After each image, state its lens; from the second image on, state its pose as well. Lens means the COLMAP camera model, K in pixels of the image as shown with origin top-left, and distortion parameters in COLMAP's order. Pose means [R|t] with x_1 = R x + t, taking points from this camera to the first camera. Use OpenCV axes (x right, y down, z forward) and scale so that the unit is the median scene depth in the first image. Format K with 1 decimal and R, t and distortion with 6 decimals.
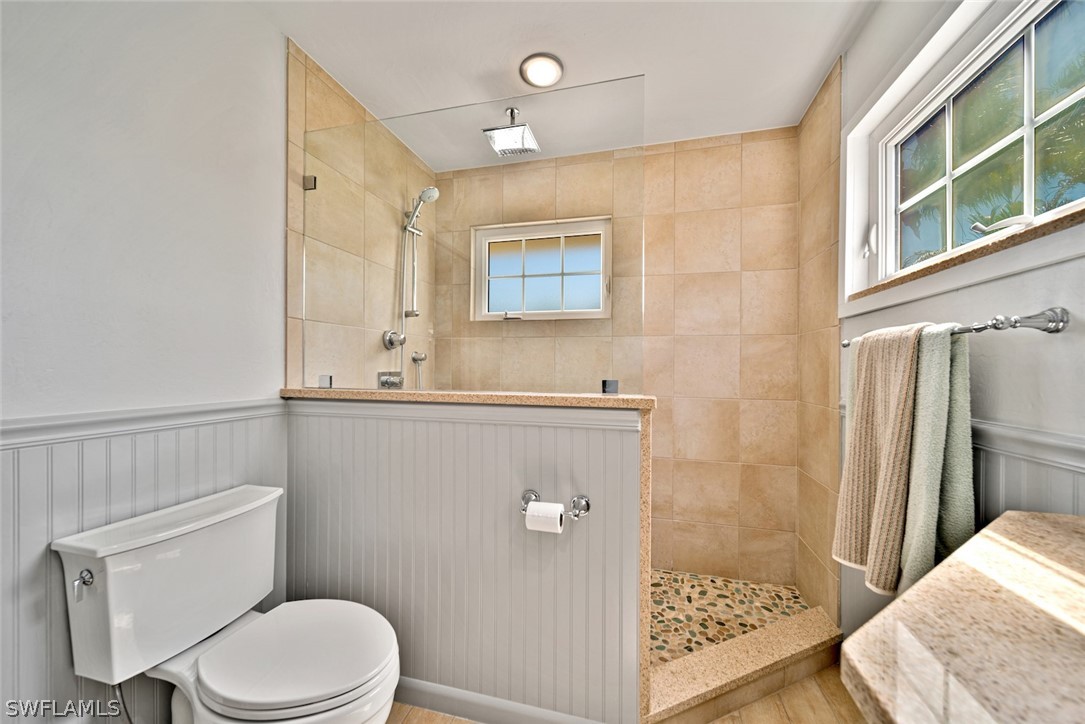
lens RADIAL K [[386.0, 0, 545.9], [0, 386.0, 367.9], [0, 0, 1]] dist [-0.006920, -0.000607]
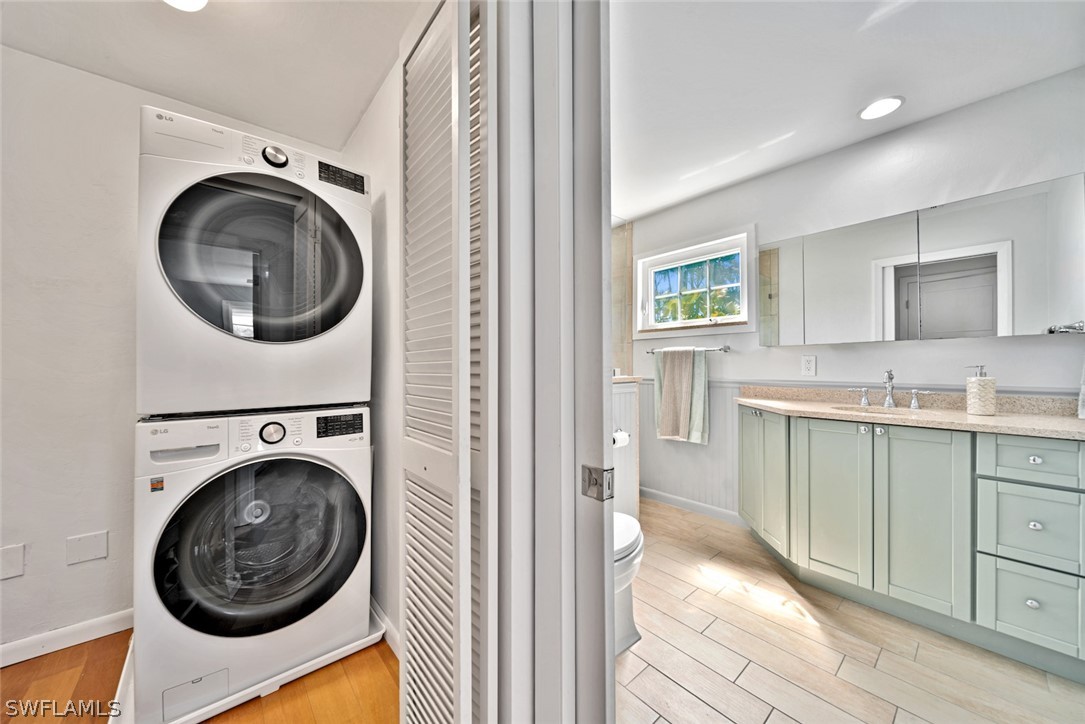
lens RADIAL K [[386.0, 0, 556.9], [0, 386.0, 363.1], [0, 0, 1]] dist [-0.006920, -0.000607]
pose [[0.556633, -0.007639, 0.830723, -1.018139], [0.009302, 0.999952, 0.002963, -0.004186], [-0.830706, 0.006078, 0.556678, 0.097801]]
